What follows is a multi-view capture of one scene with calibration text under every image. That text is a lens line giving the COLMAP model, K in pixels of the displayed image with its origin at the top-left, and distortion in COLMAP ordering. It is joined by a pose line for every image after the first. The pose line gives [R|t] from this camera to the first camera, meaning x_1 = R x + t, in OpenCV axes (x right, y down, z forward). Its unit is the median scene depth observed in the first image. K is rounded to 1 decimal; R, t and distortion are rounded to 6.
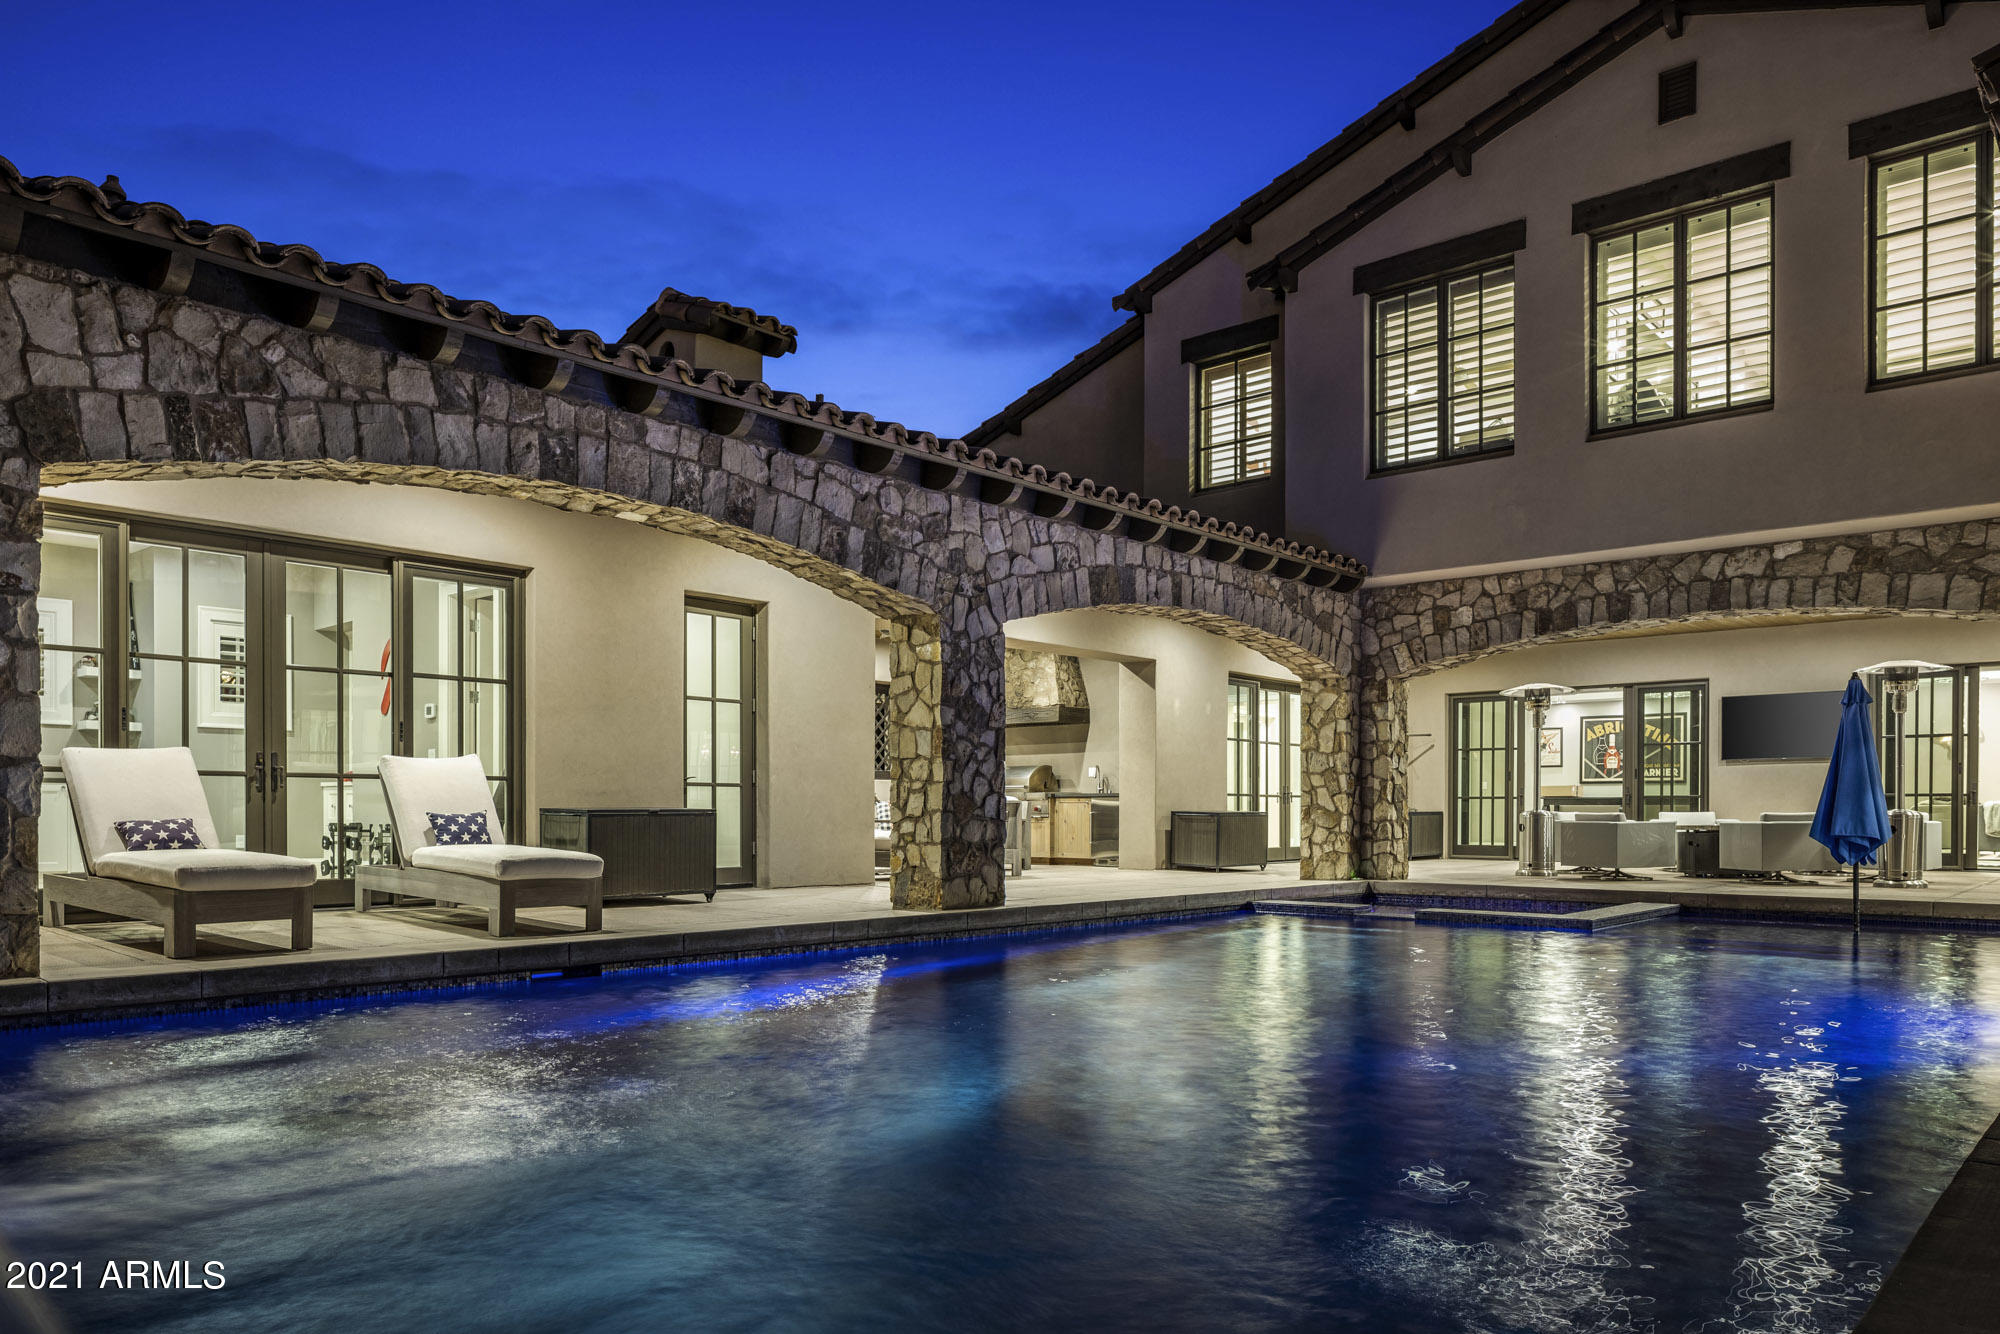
lens RADIAL K [[1368.9, 0, 981.4], [0, 1368.9, 818.8], [0, 0, 1]] dist [-0.000985, -0.002473]
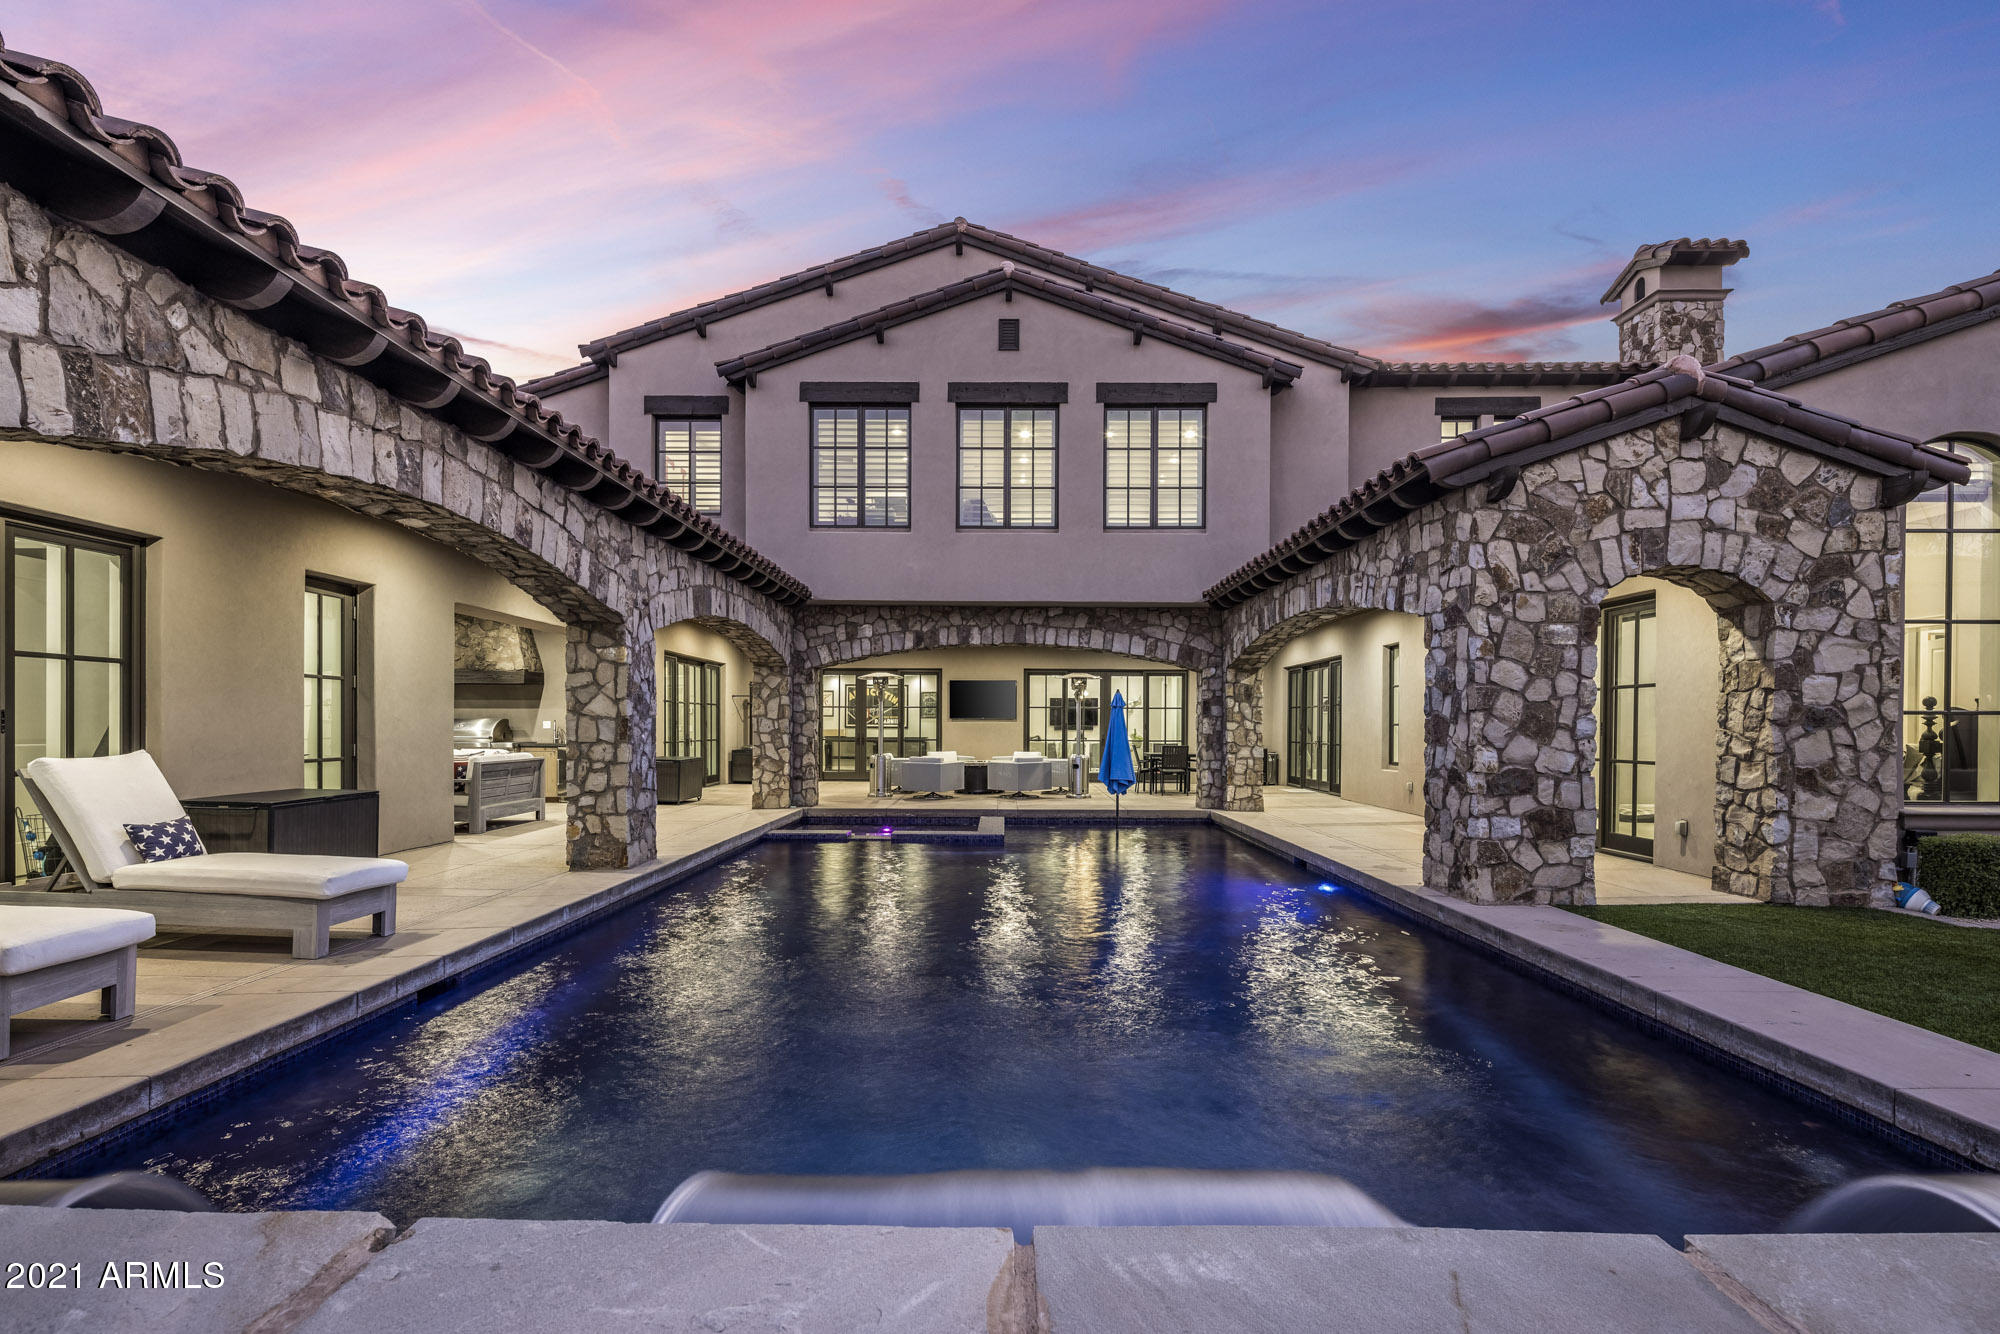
lens RADIAL K [[967.9, 0, 1010.6], [0, 967.9, 727.1], [0, 0, 1]] dist [0.002307, -0.000351]
pose [[0.741442, 0.000915, 0.671016, -0.308837], [-0.001030, 0.999999, -0.000225, -0.051711], [-0.671016, -0.000525, 0.741442, 0.125206]]
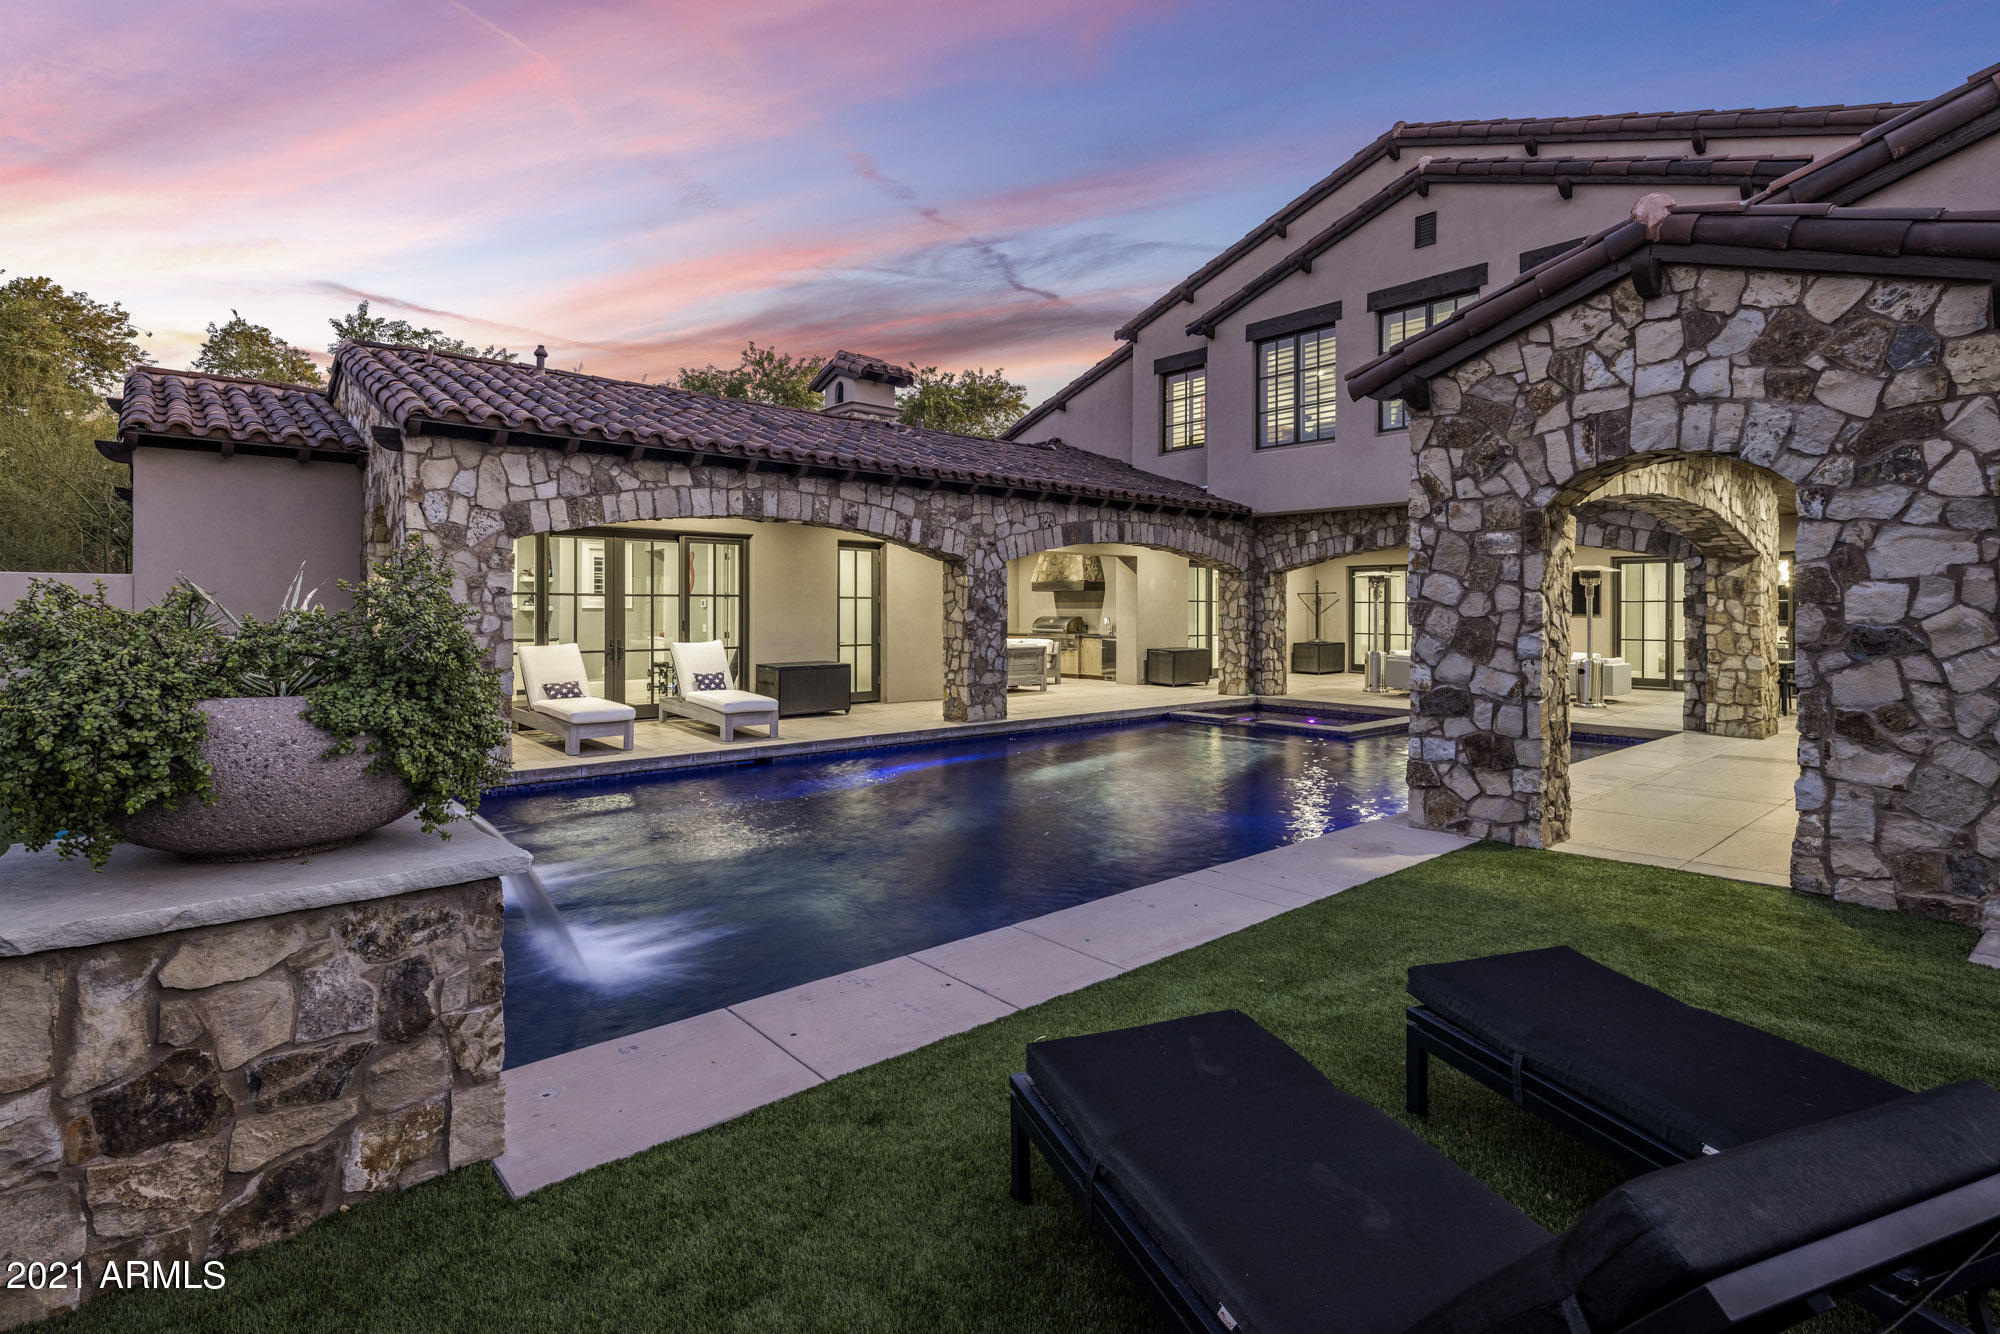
lens RADIAL K [[969.2, 0, 1003.2], [0, 969.2, 608.8], [0, 0, 1]] dist [0.002496, -0.000158]
pose [[0.993427, 0.001480, -0.114461, 0.145618], [-0.001878, 0.999993, -0.003376, -0.070977], [0.114455, 0.003569, 0.993422, -0.243880]]
